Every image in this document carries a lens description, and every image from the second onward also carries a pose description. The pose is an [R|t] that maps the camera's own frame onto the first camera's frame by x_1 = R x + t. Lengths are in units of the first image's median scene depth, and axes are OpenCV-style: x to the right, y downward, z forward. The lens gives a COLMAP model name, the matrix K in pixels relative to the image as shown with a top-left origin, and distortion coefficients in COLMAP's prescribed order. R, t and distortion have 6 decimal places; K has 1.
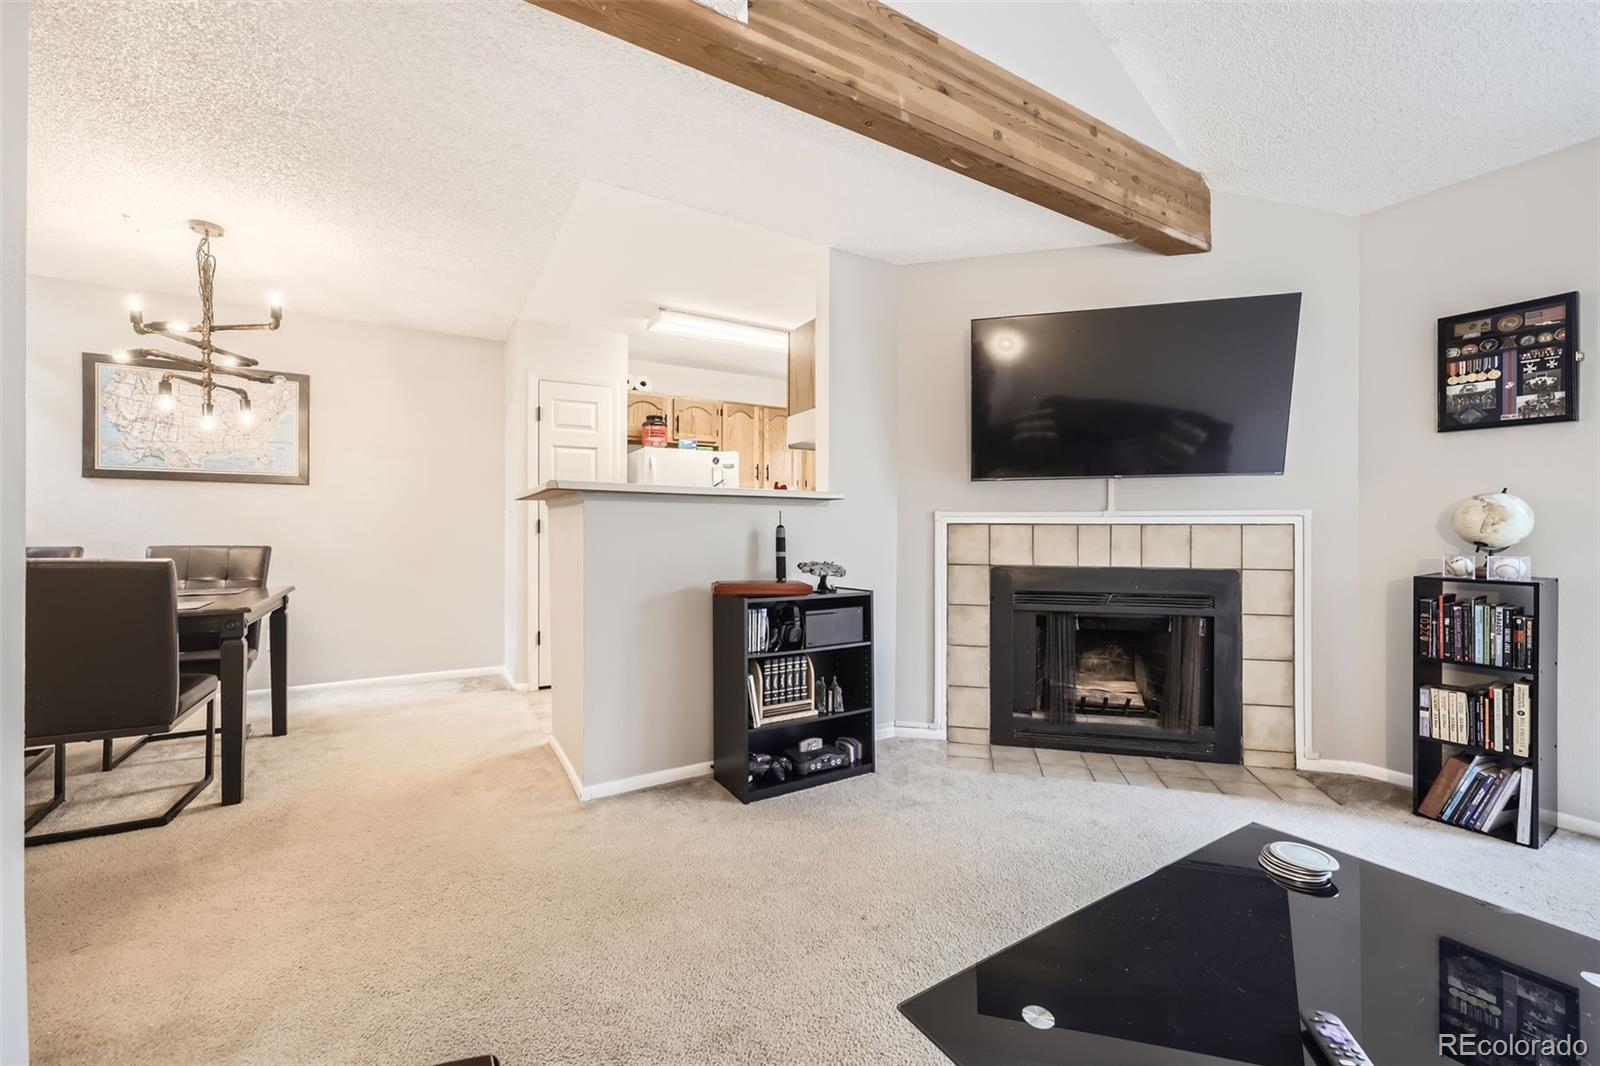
lens RADIAL K [[636.1, 0, 785.5], [0, 636.1, 526.1], [0, 0, 1]] dist [0.011134, -0.002703]
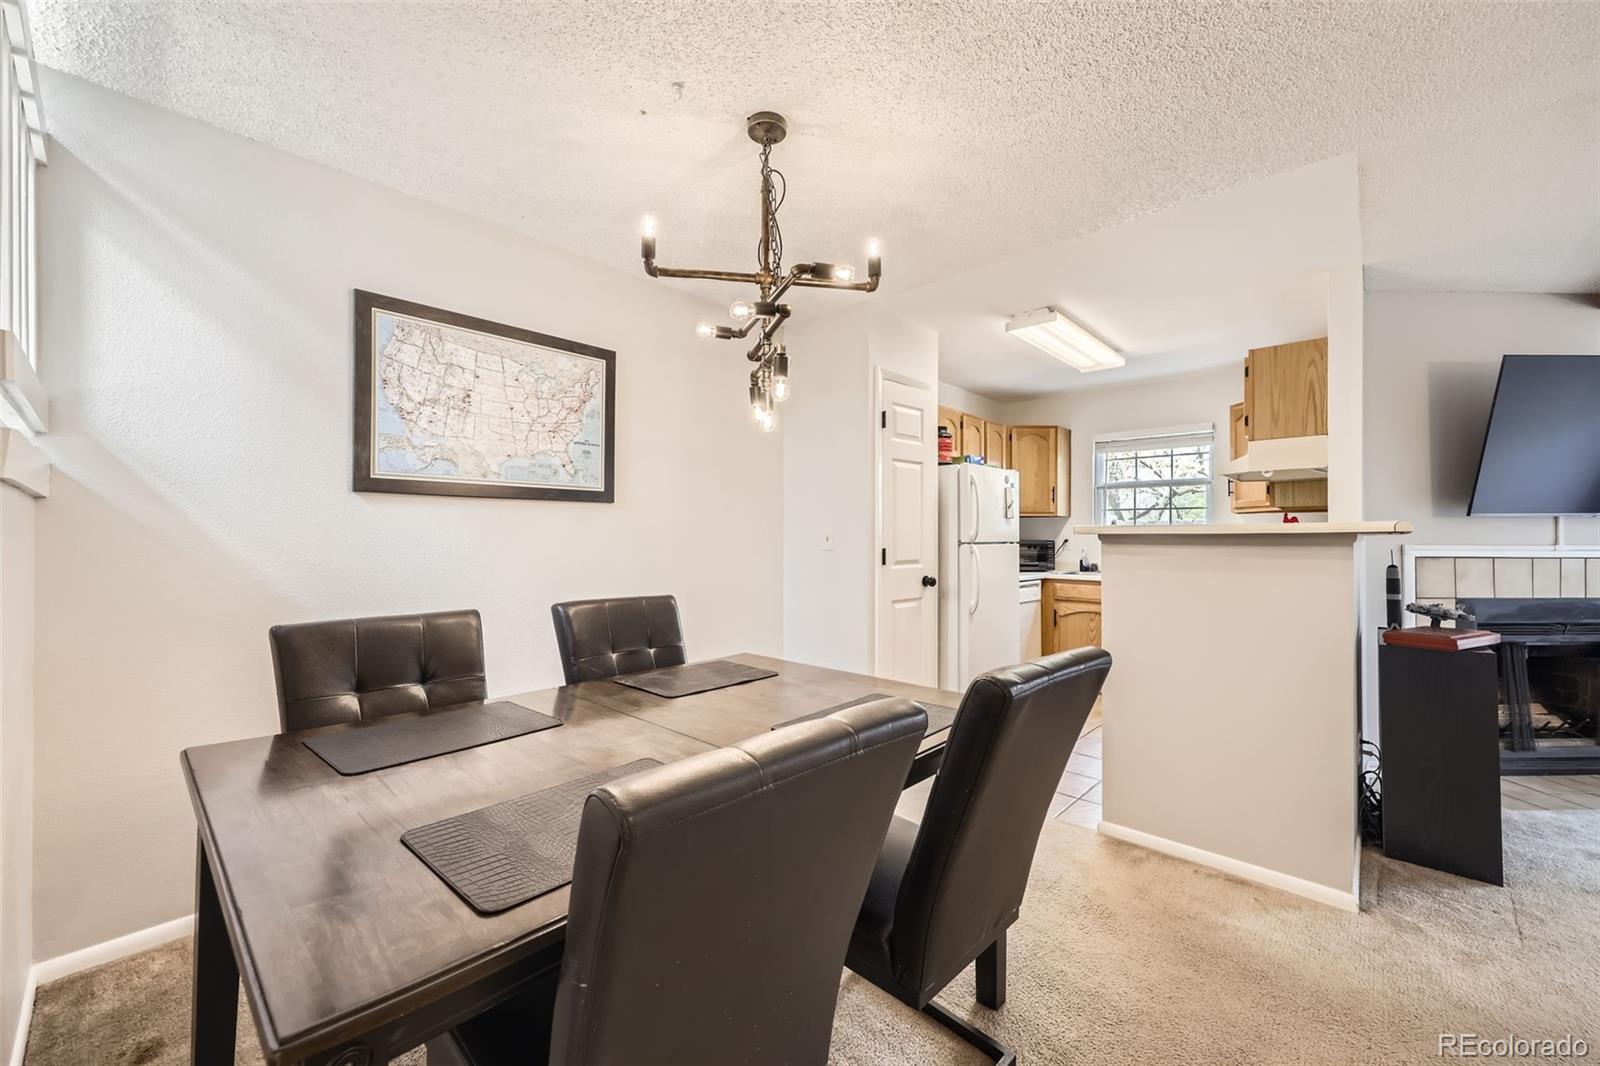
lens RADIAL K [[636.1, 0, 790.2], [0, 636.1, 530.1], [0, 0, 1]] dist [0.011134, -0.002703]
pose [[0.959520, 0.001878, 0.281634, -1.055328], [-0.001560, 0.999998, -0.001352, -0.046903], [-0.281636, 0.000858, 0.959521, 0.356483]]
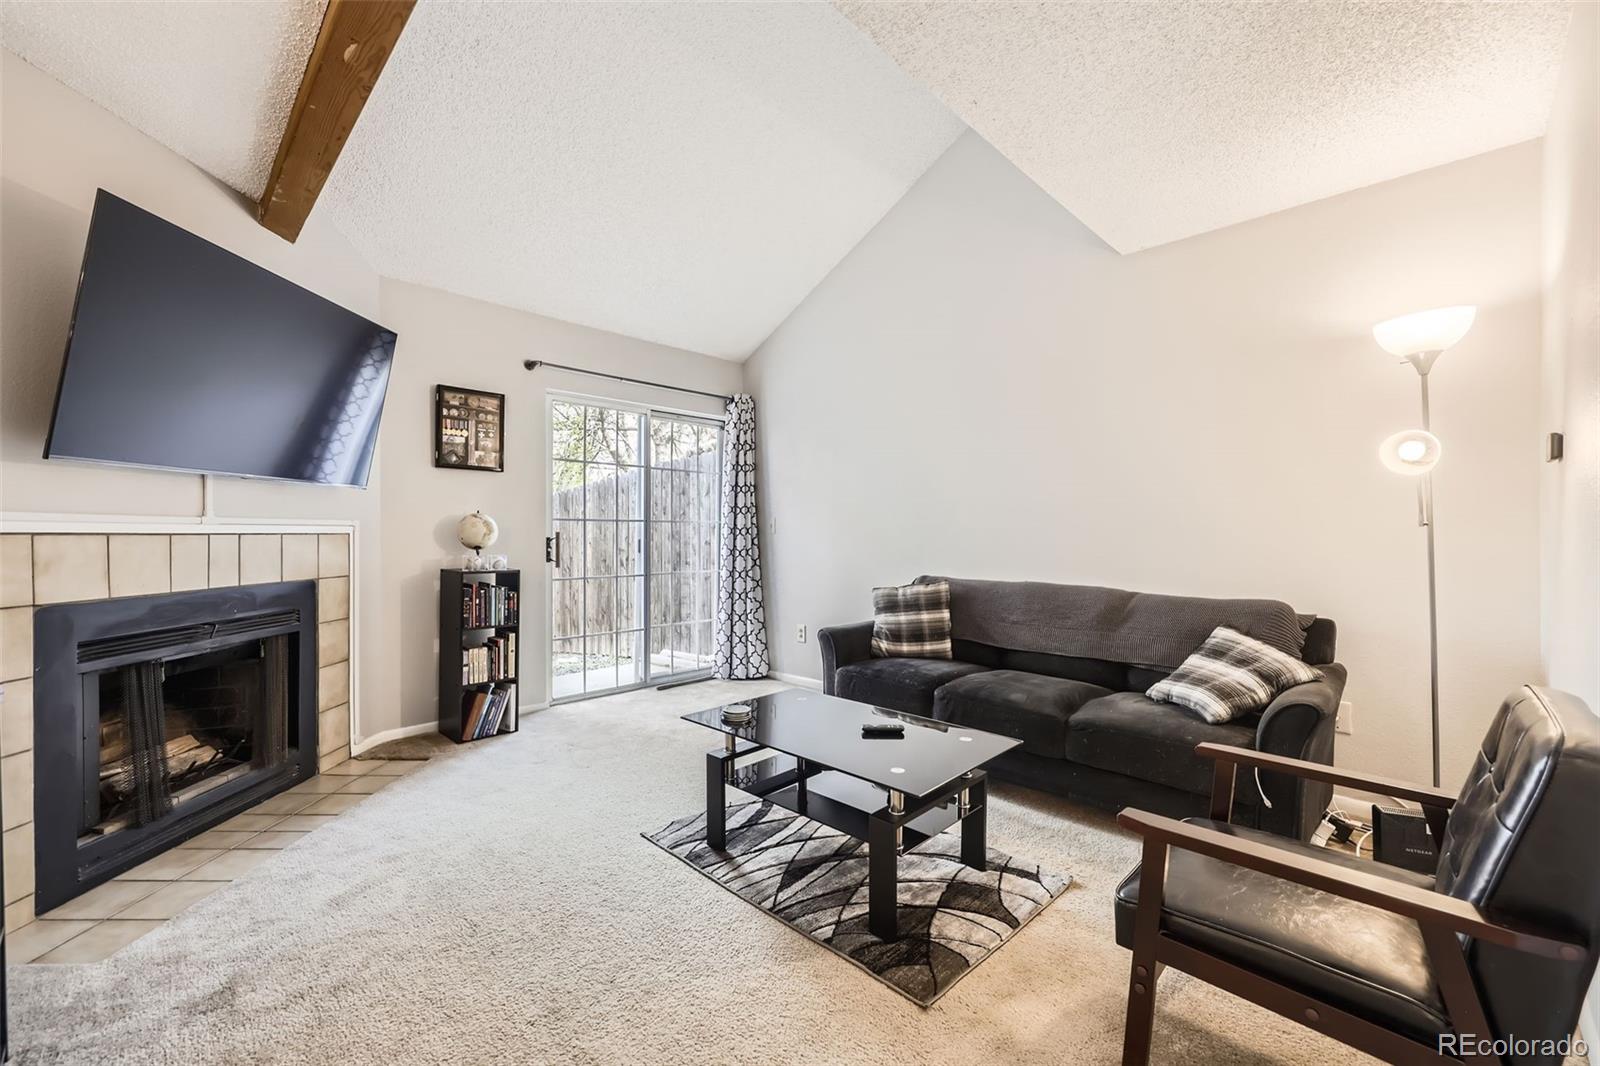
lens RADIAL K [[636.1, 0, 790.9], [0, 636.1, 539.0], [0, 0, 1]] dist [0.011134, -0.002703]
pose [[-0.243112, -0.010566, 0.969941, -0.434563], [-0.007431, 0.999932, 0.009030, -0.009116], [-0.969970, -0.005012, -0.243174, 0.528530]]
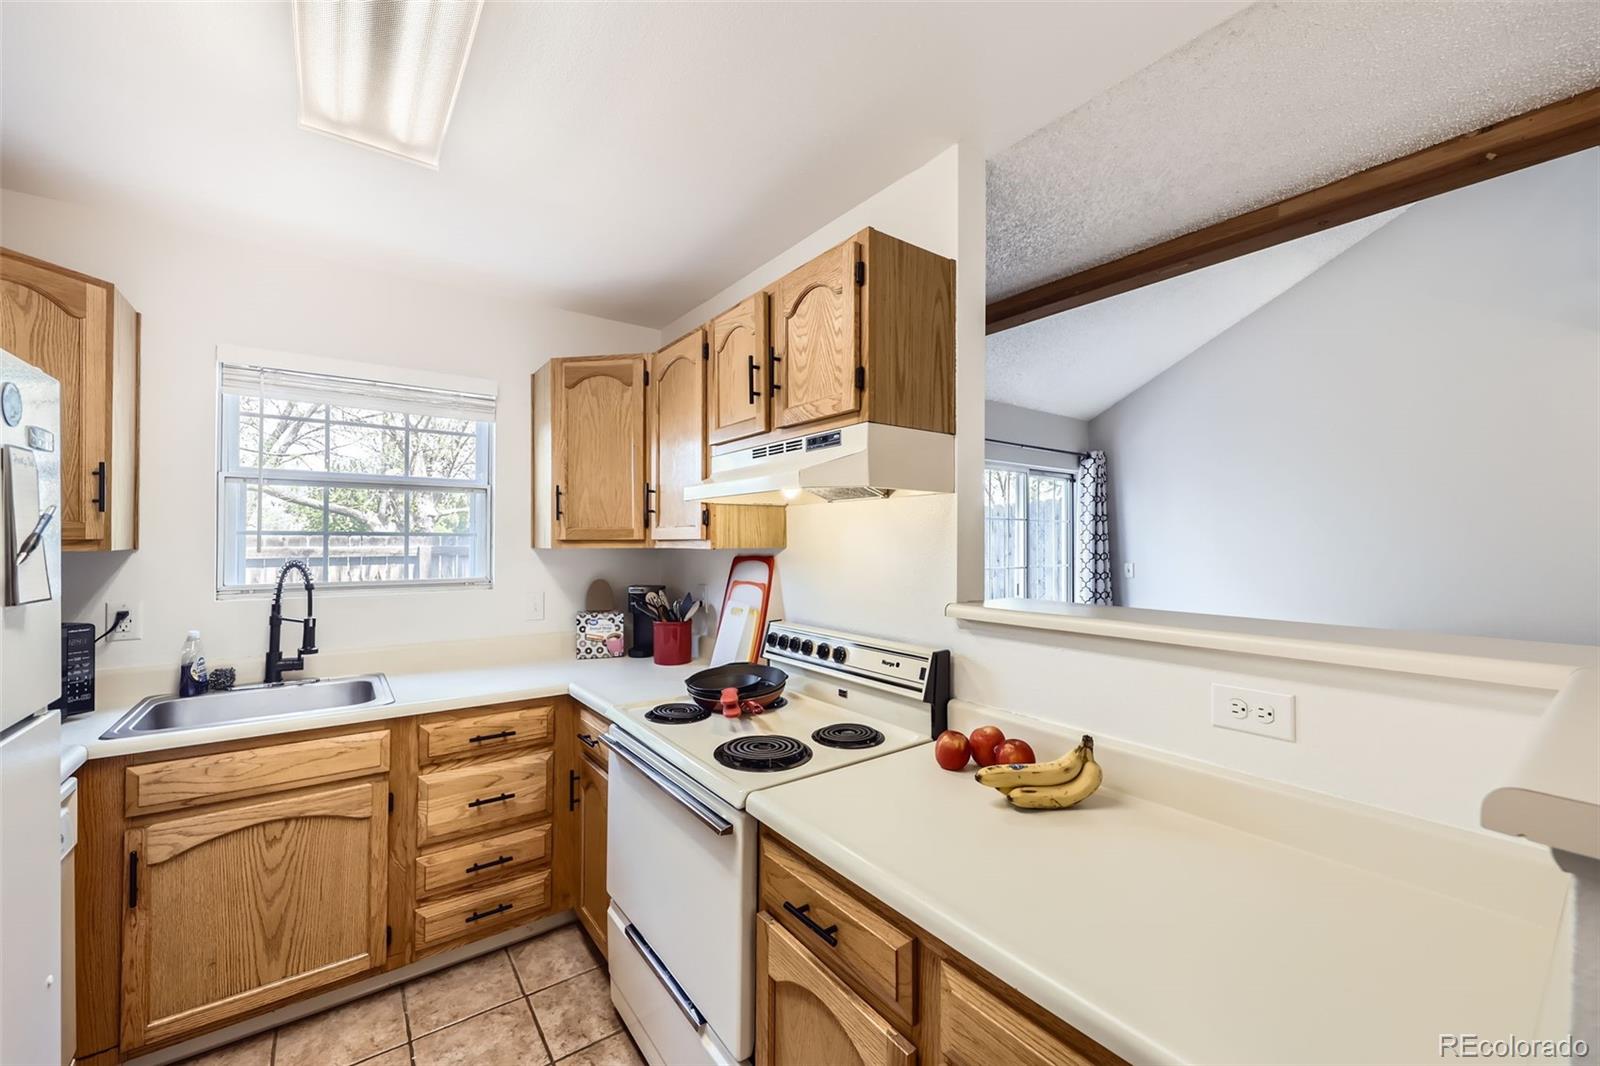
lens RADIAL K [[636.1, 0, 803.5], [0, 636.1, 535.5], [0, 0, 1]] dist [0.011134, -0.002703]
pose [[-0.110539, 0.002602, 0.993868, -0.495979], [-0.006826, 0.999971, -0.003377, -0.108546], [-0.993848, -0.007158, -0.110518, 1.296220]]
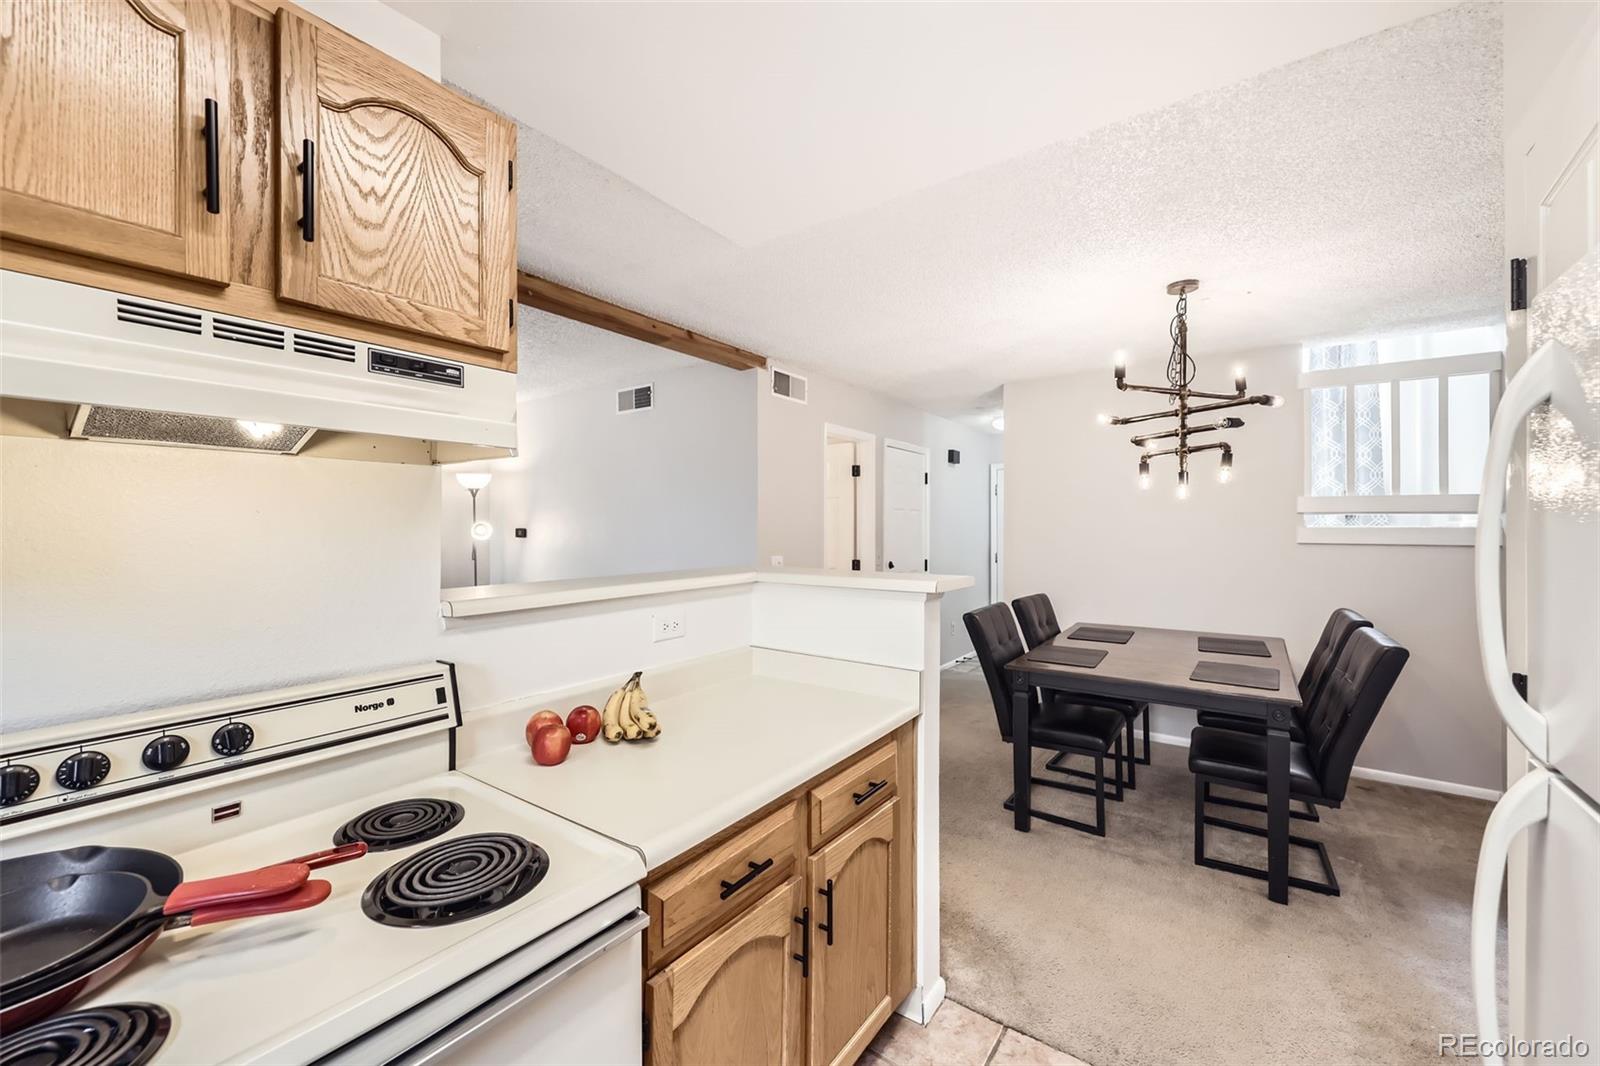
lens RADIAL K [[636.1, 0, 794.0], [0, 636.1, 529.5], [0, 0, 1]] dist [0.011134, -0.002703]
pose [[-0.916906, -0.001194, -0.399100, 0.000212], [-0.000140, 0.999996, -0.002670, -0.102433], [0.399102, -0.002392, -0.916903, 1.625251]]
